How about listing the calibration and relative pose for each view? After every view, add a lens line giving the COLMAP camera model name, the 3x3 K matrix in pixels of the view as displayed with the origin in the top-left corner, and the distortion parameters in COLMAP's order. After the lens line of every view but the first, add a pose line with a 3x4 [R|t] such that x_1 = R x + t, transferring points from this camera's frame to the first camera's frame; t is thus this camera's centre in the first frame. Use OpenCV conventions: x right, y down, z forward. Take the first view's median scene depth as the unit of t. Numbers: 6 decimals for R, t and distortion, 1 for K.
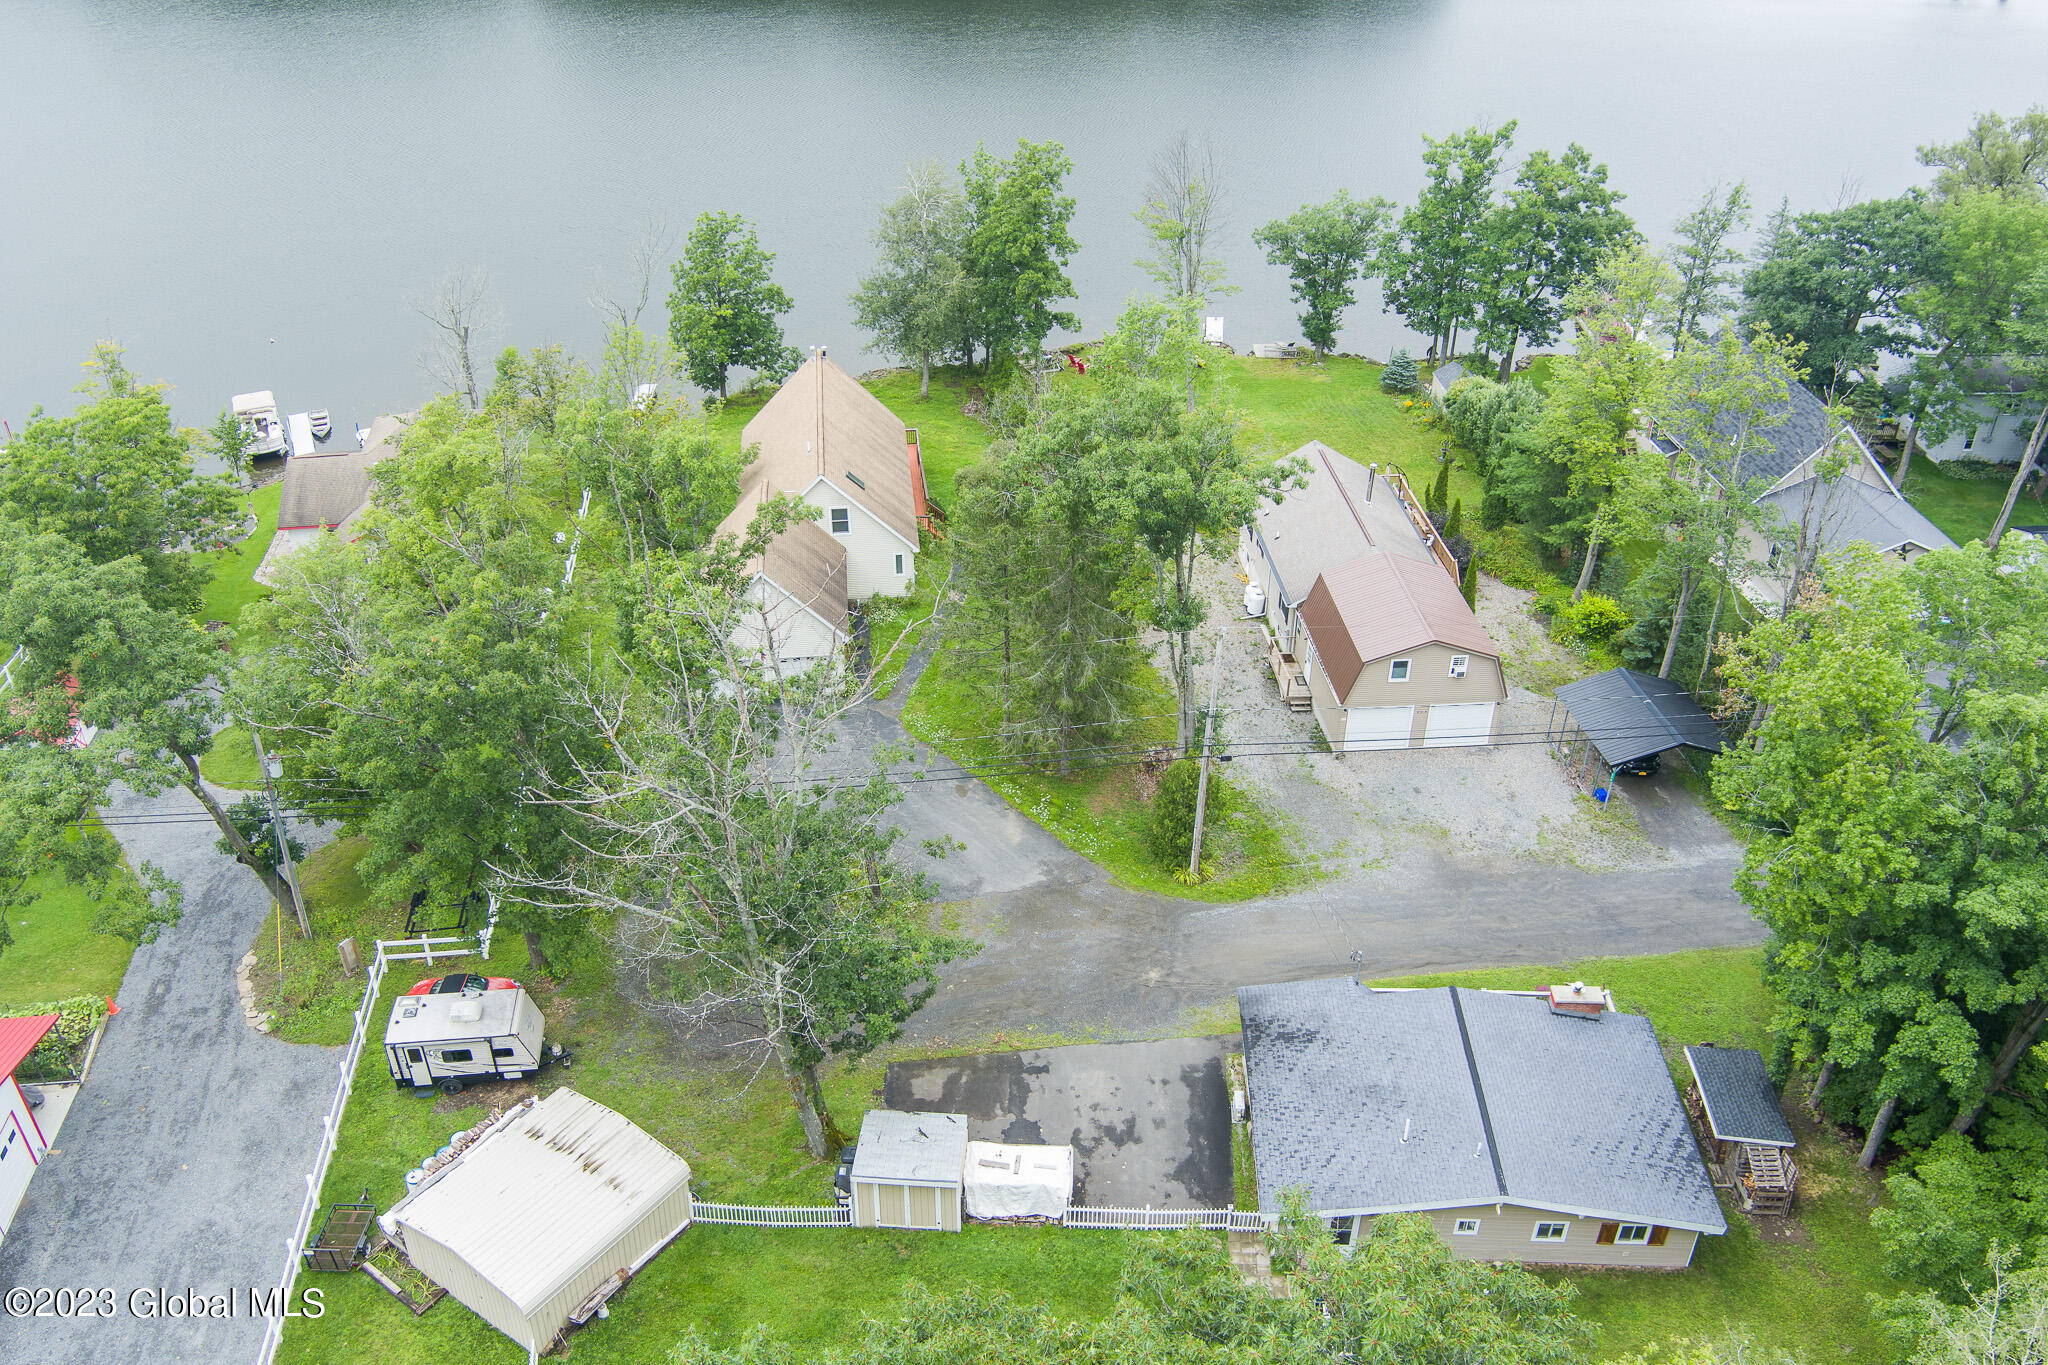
lens RADIAL K [[1665.7, 0, 1015.5], [0, 1665.7, 684.5], [0, 0, 1]] dist [-0.076406, 0.019633]
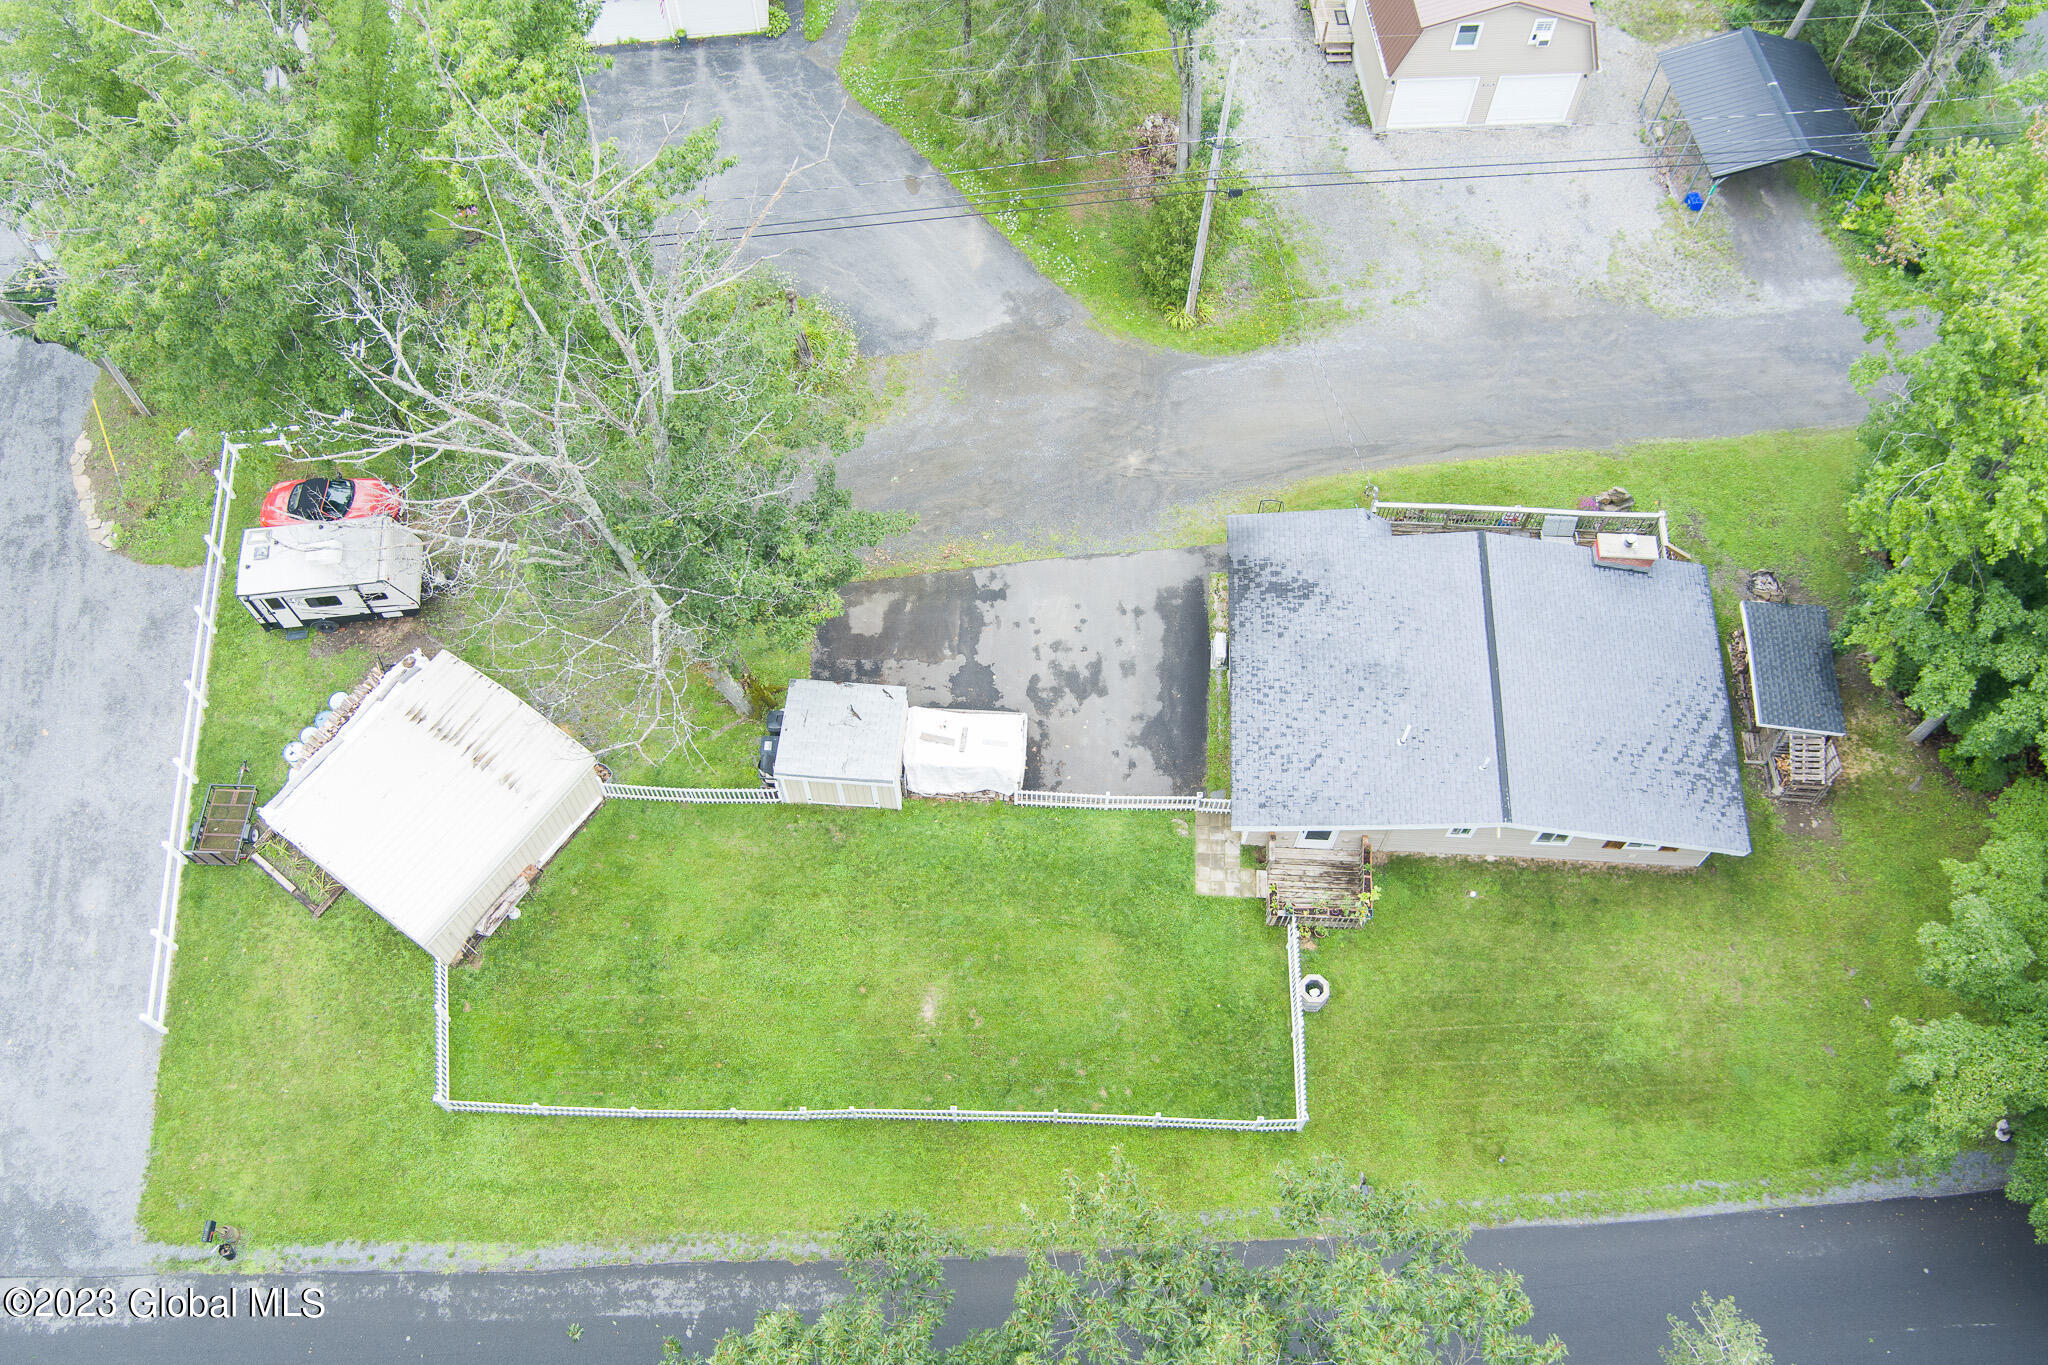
lens RADIAL K [[1665.7, 0, 1015.4], [0, 1665.7, 694.8], [0, 0, 1]] dist [-0.076406, 0.019633]
pose [[0.999961, 0.005872, -0.006523, 0.032495], [-0.001785, 0.863790, 0.503850, -0.170047], [0.008593, -0.503819, 0.863767, 0.226125]]
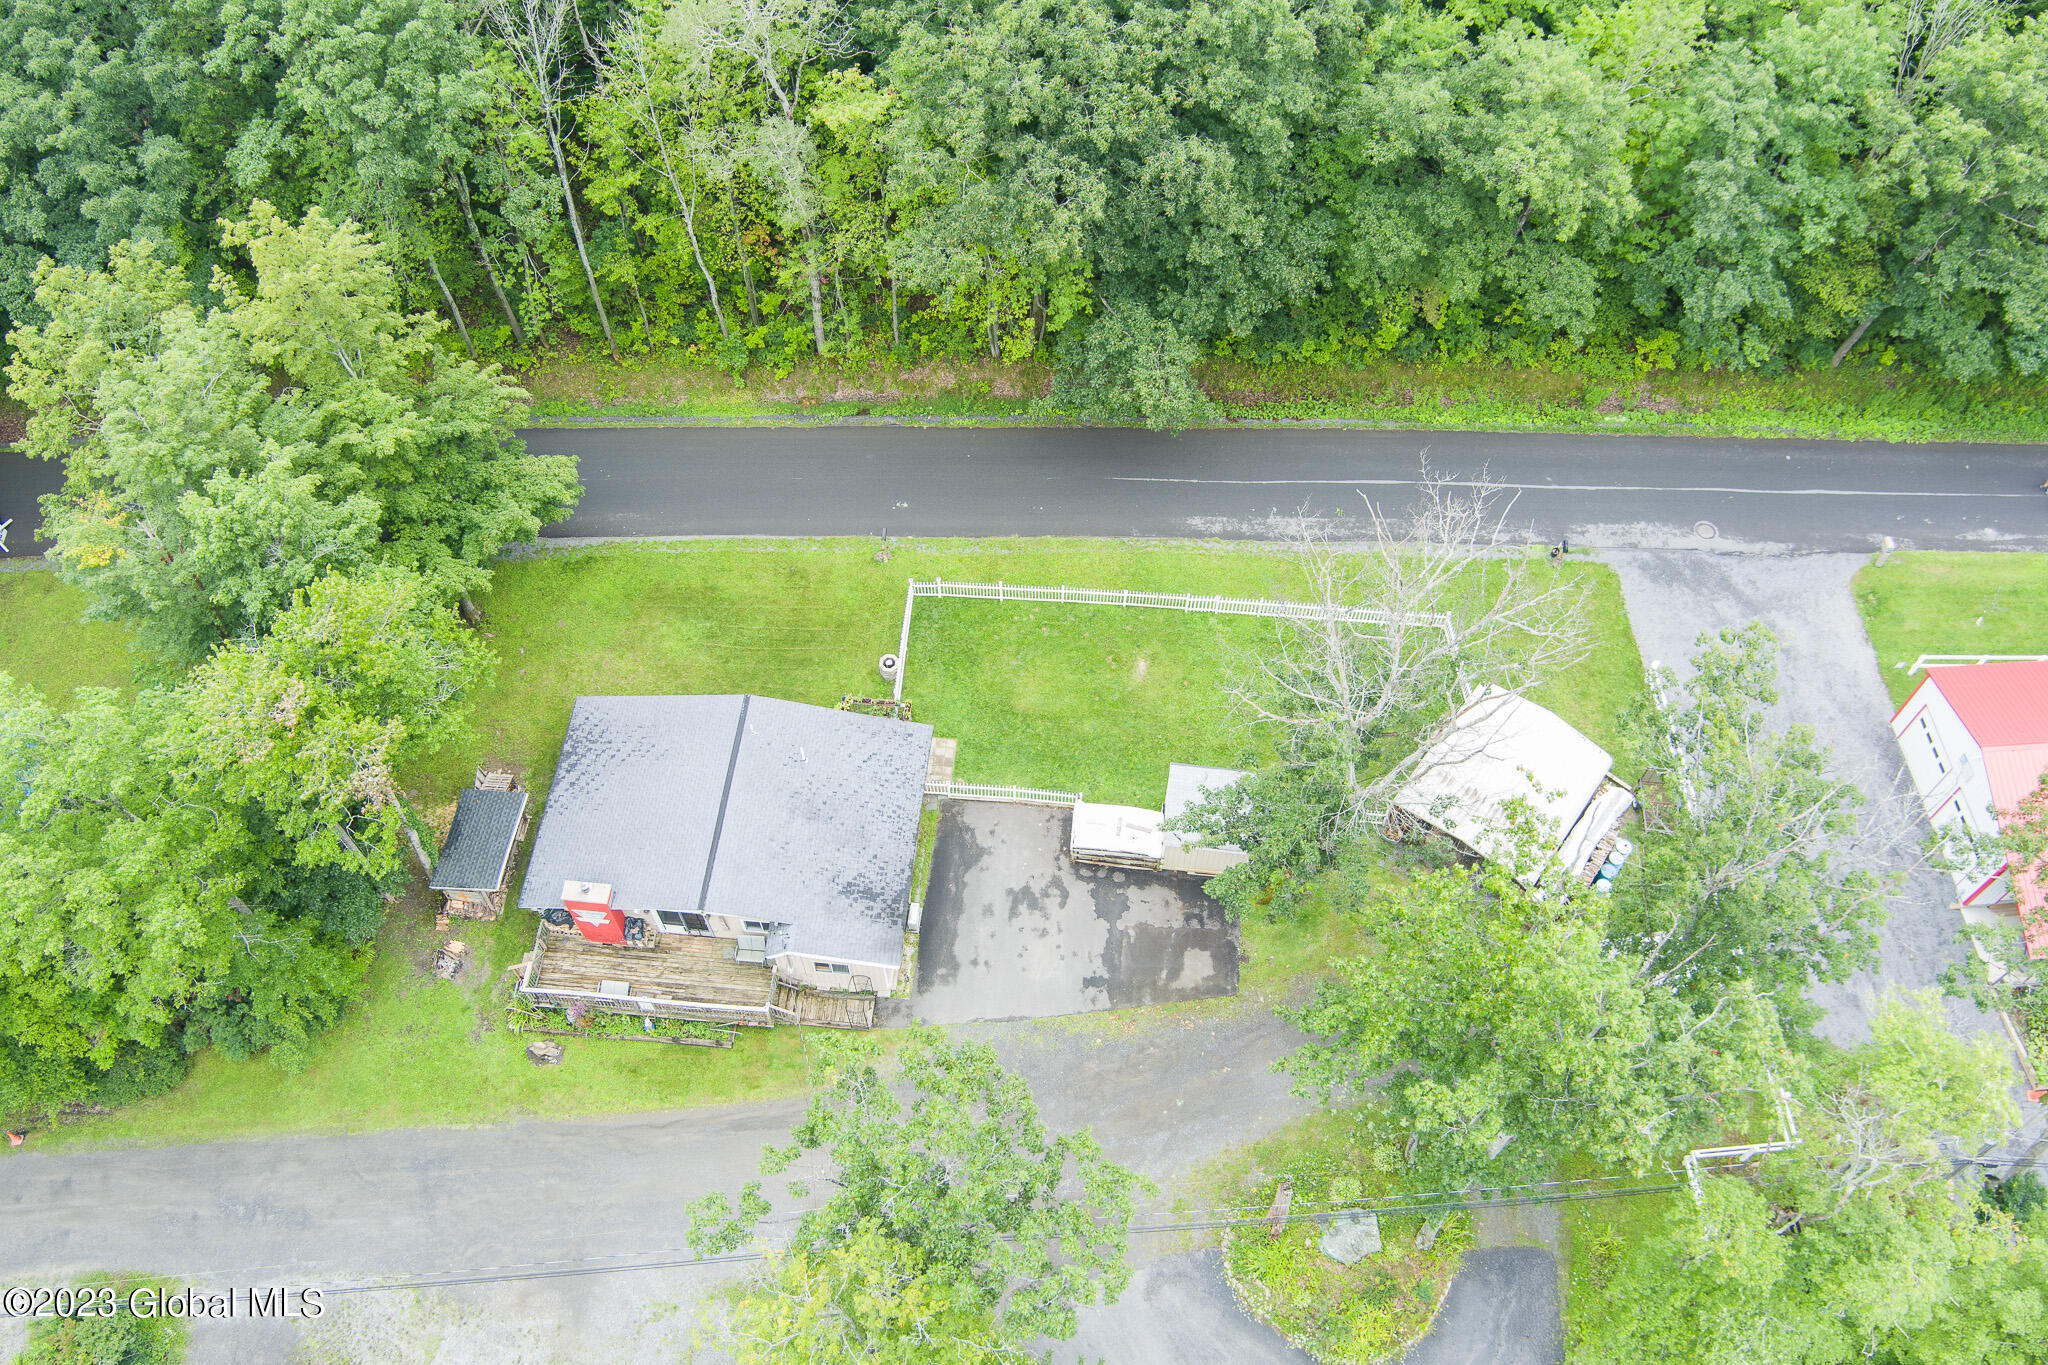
lens RADIAL K [[1665.7, 0, 1015.7], [0, 1665.7, 682.2], [0, 0, 1]] dist [-0.076406, 0.019633]
pose [[-0.998456, -0.047326, 0.029096, 0.042796], [0.029017, 0.002360, 0.999576, -0.851564], [-0.047375, 0.998877, -0.000983, 0.846312]]
